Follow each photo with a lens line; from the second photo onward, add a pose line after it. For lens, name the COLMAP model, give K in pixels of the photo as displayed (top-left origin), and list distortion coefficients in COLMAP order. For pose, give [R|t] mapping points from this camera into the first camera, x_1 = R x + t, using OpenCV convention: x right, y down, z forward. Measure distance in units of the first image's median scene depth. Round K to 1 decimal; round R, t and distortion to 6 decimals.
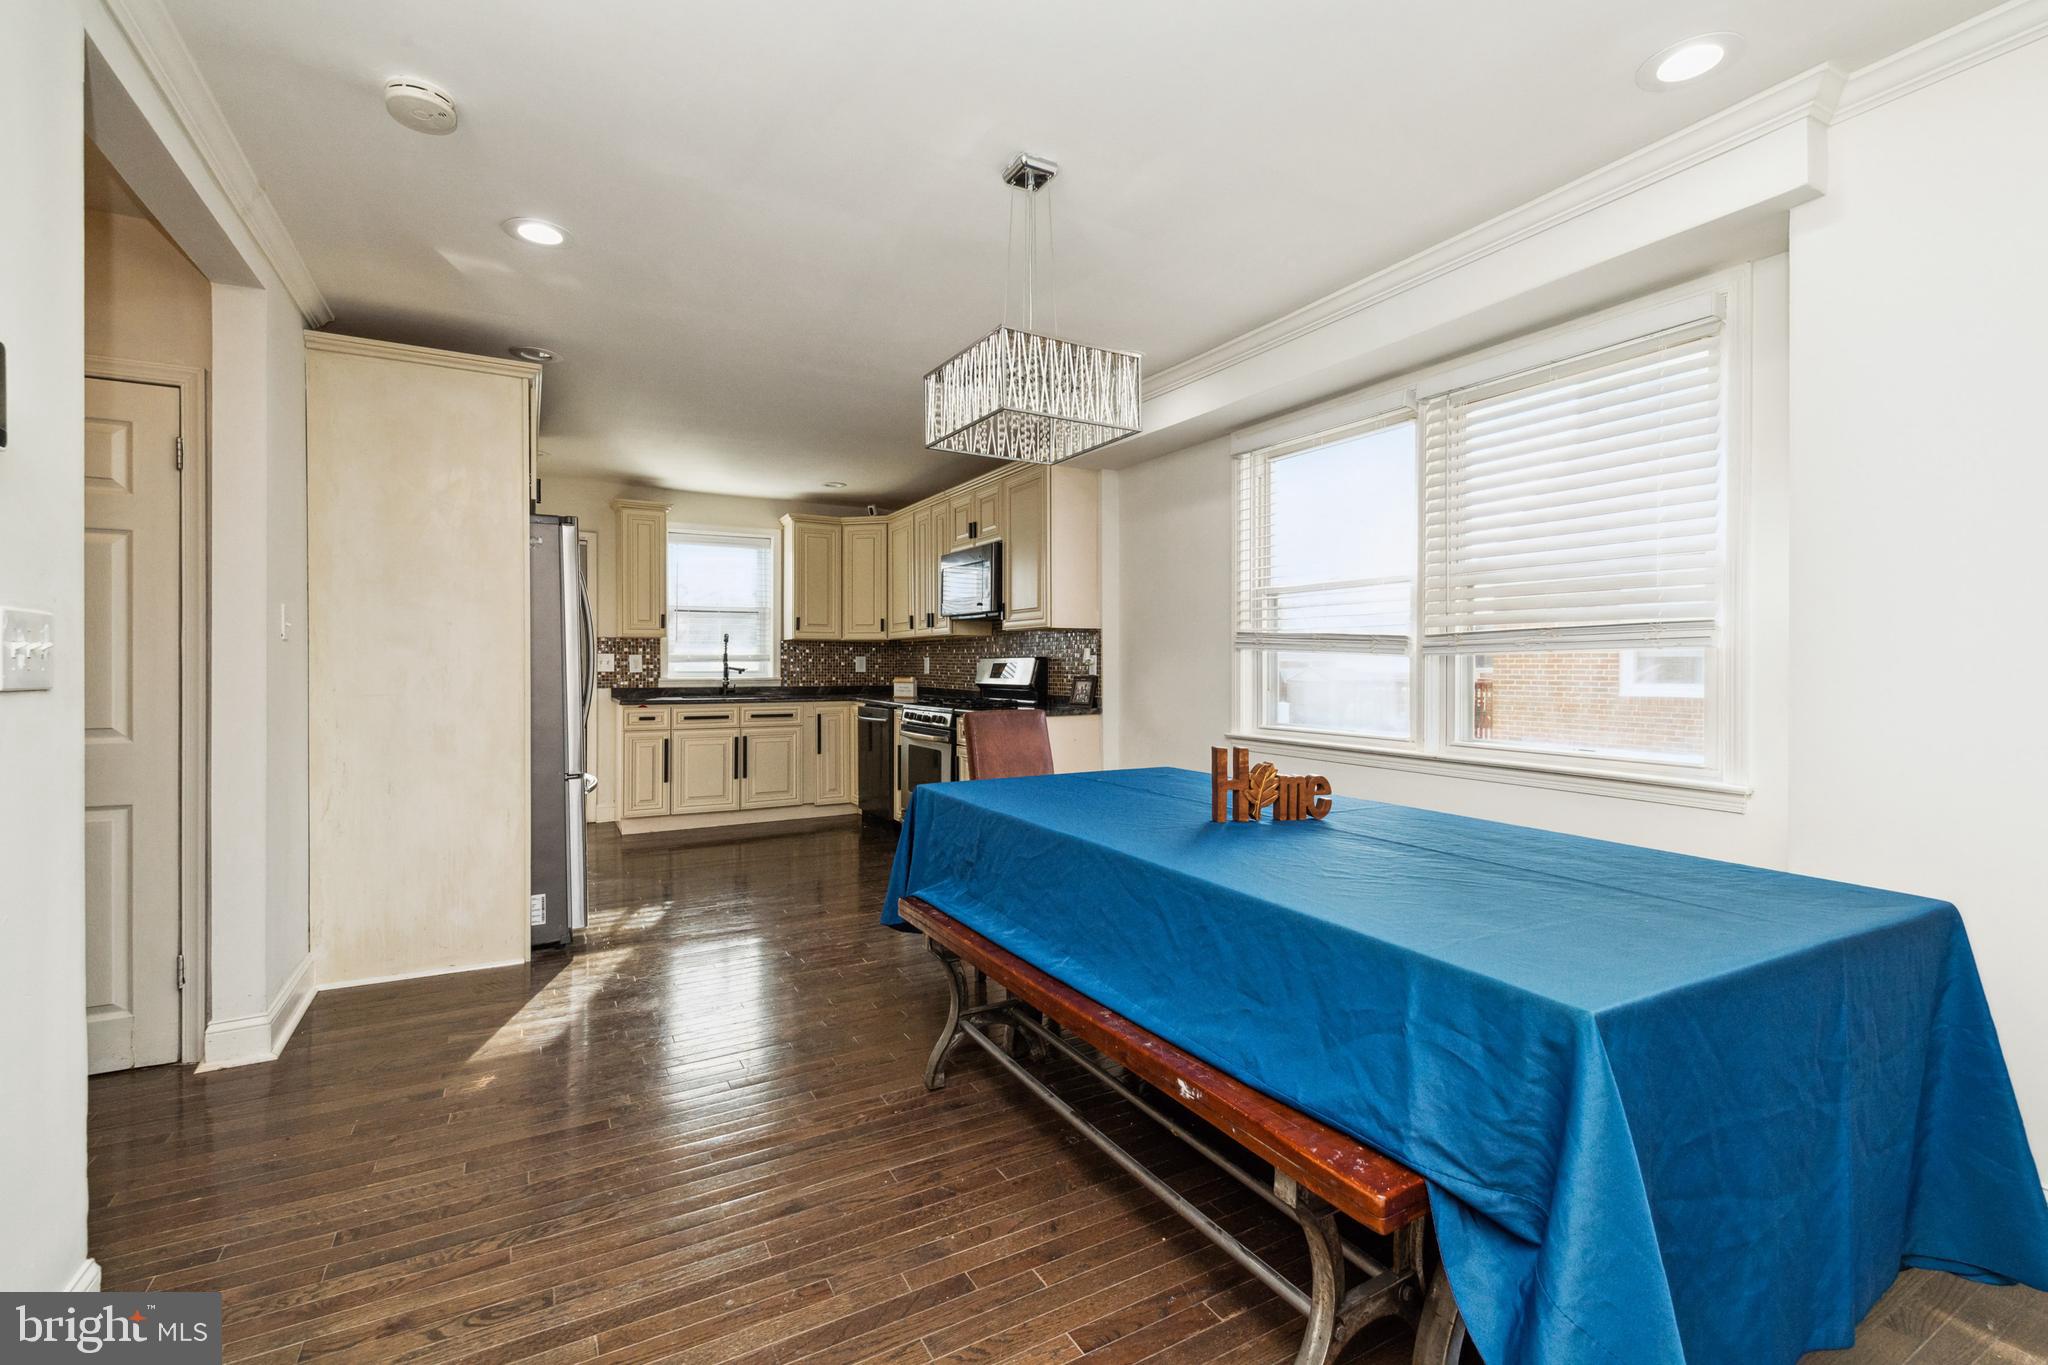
lens RADIAL K [[894.7, 0, 1020.9], [0, 894.7, 674.7], [0, 0, 1]] dist [0.012551, -0.005114]
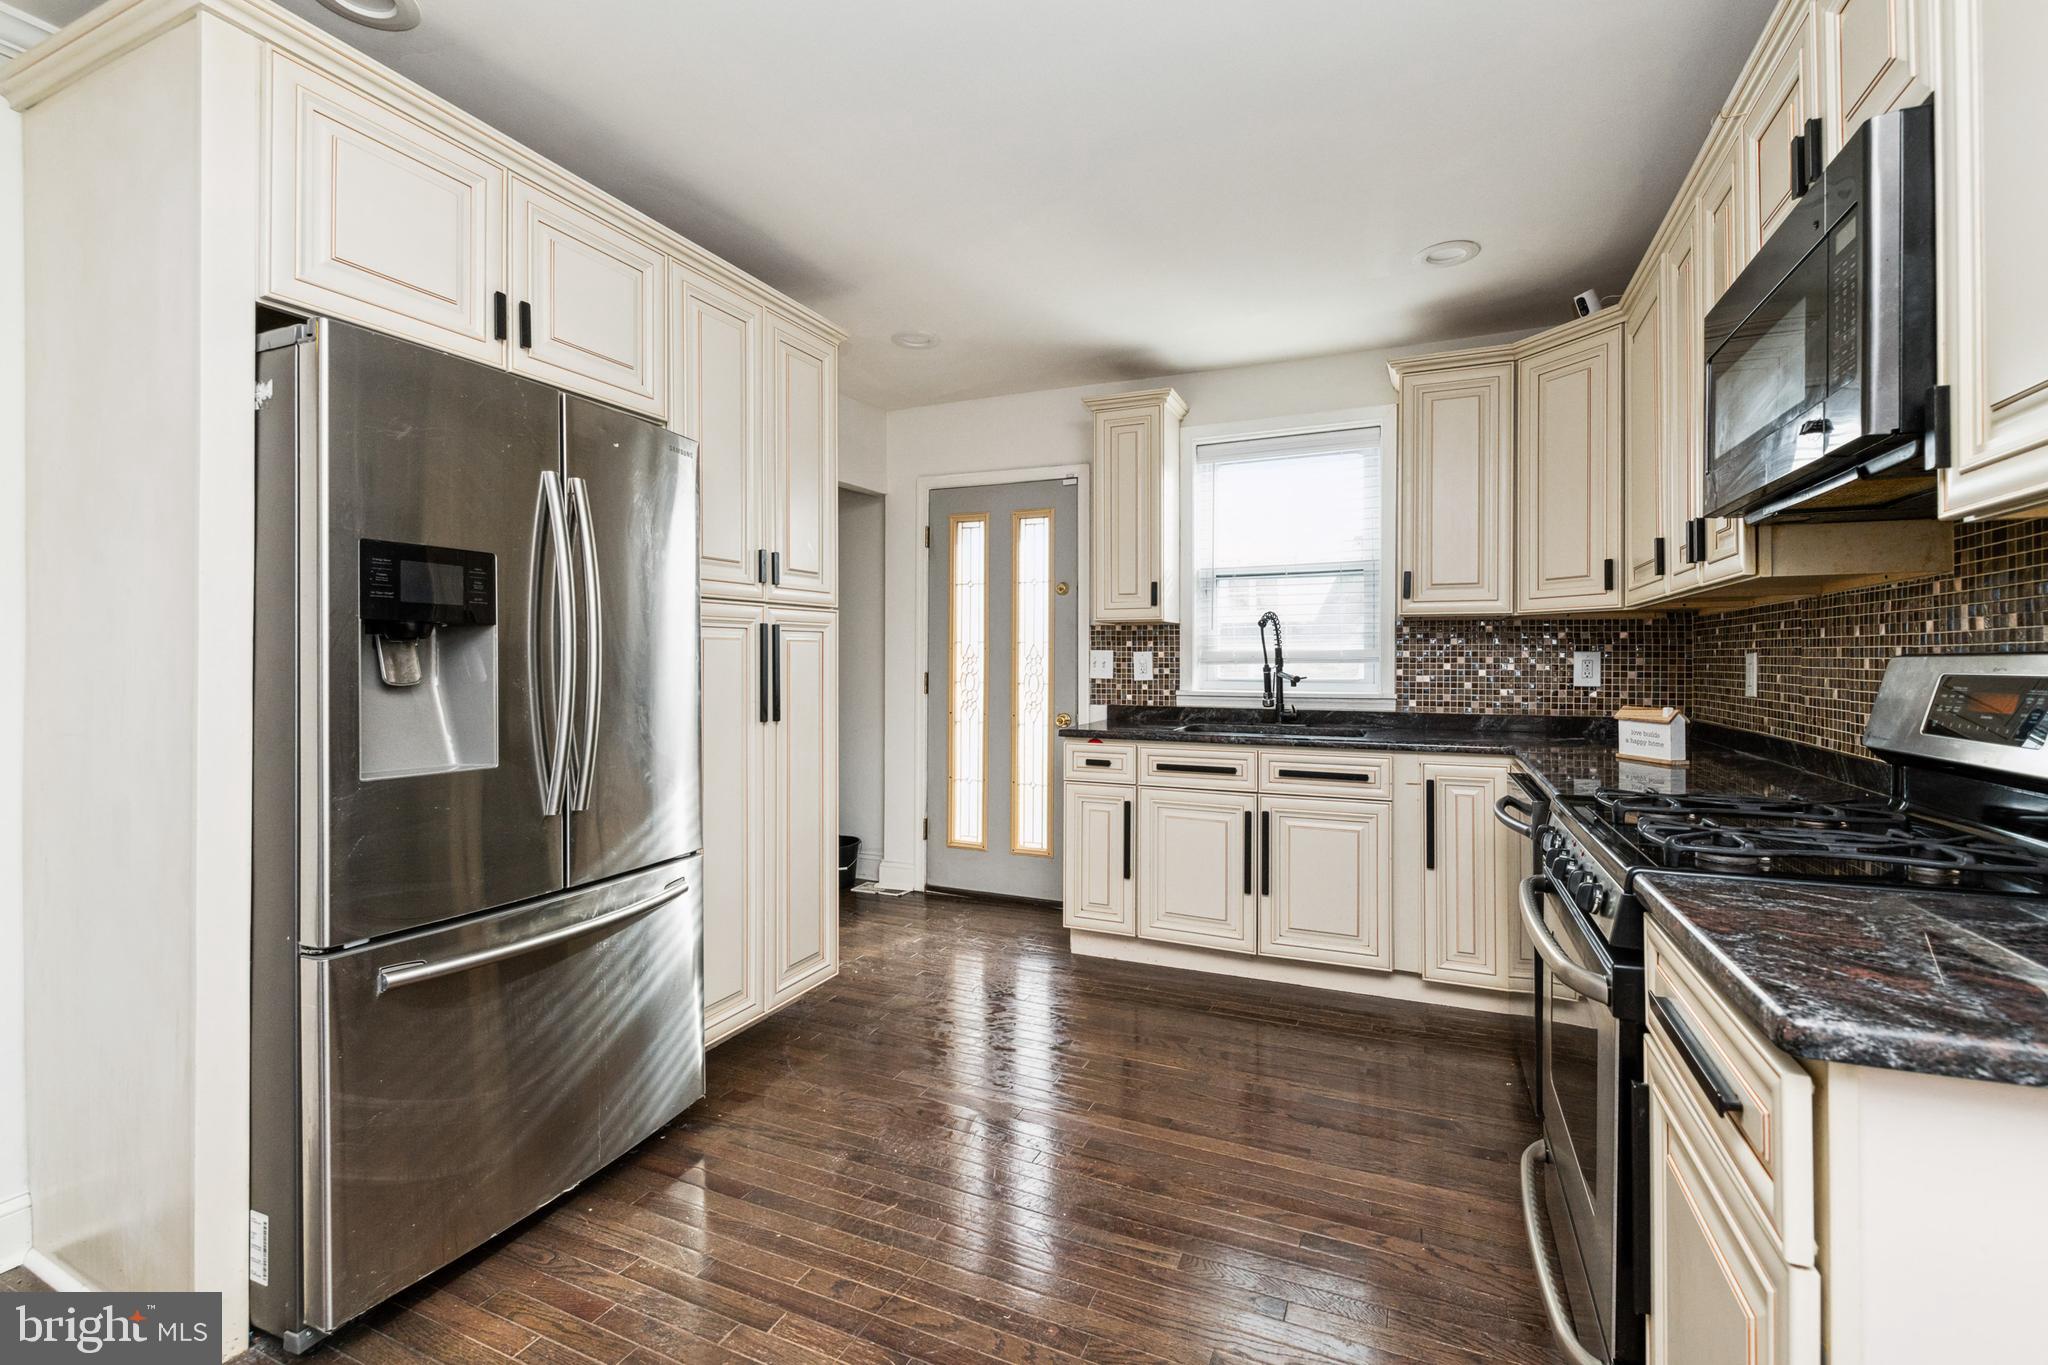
lens RADIAL K [[894.7, 0, 1027.1], [0, 894.7, 655.9], [0, 0, 1]] dist [0.012551, -0.005114]
pose [[0.597331, -0.004739, -0.801981, 0.016950], [-0.009630, 0.999868, -0.013081, -0.010816], [0.801937, 0.015536, 0.597207, 0.567079]]
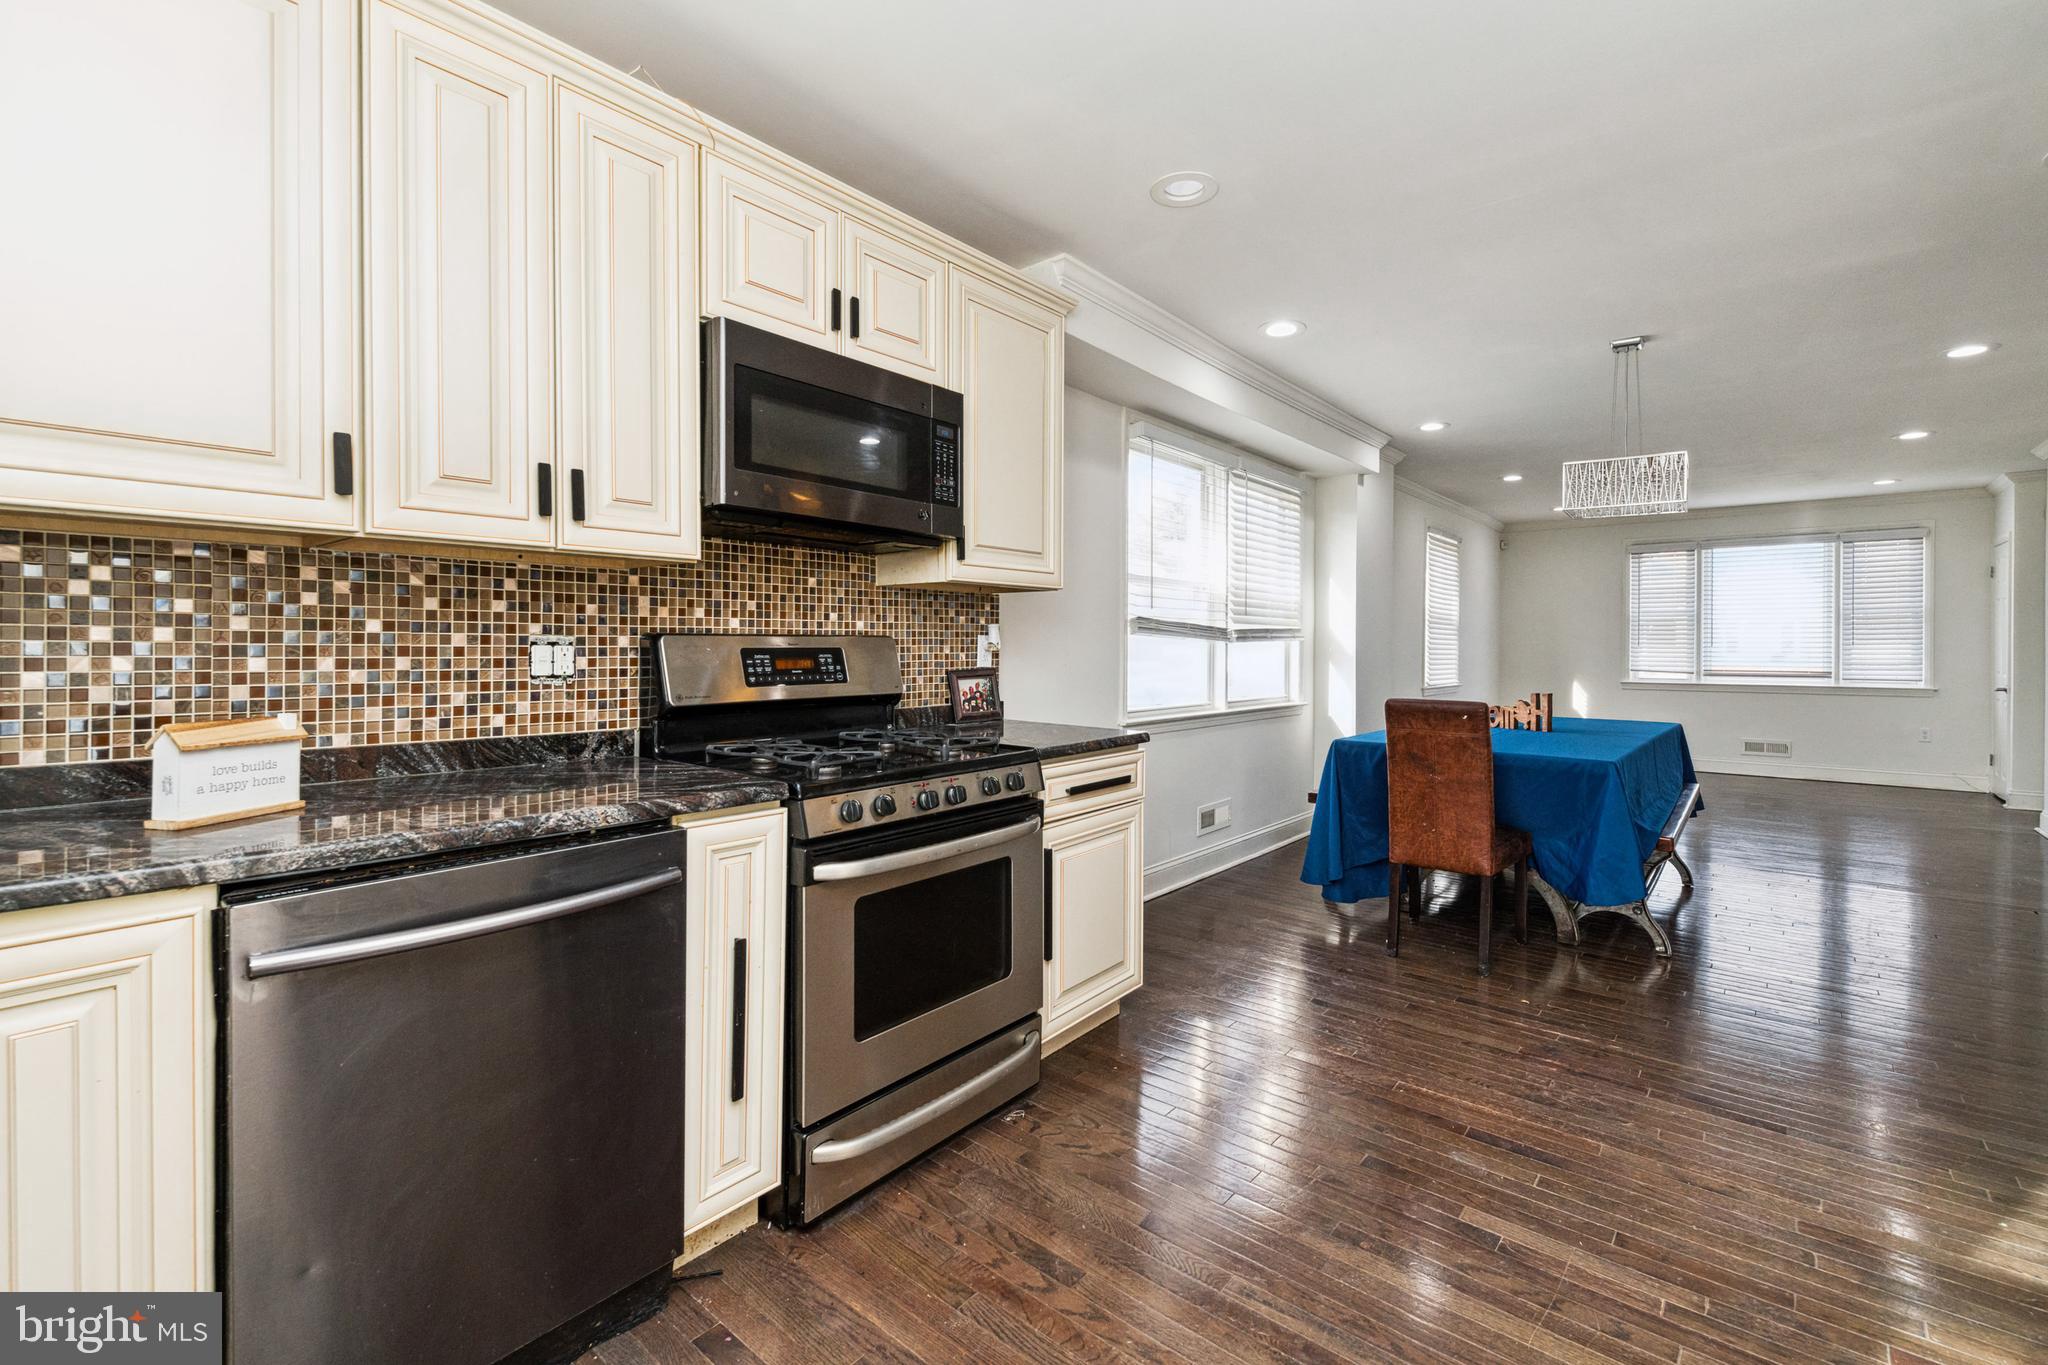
lens RADIAL K [[894.7, 0, 1032.9], [0, 894.7, 650.7], [0, 0, 1]] dist [0.012551, -0.005114]
pose [[-0.354547, -0.008330, 0.935001, -0.385589], [0.007291, 0.999905, 0.011673, -0.013432], [-0.935010, 0.010956, -0.354453, 0.904013]]
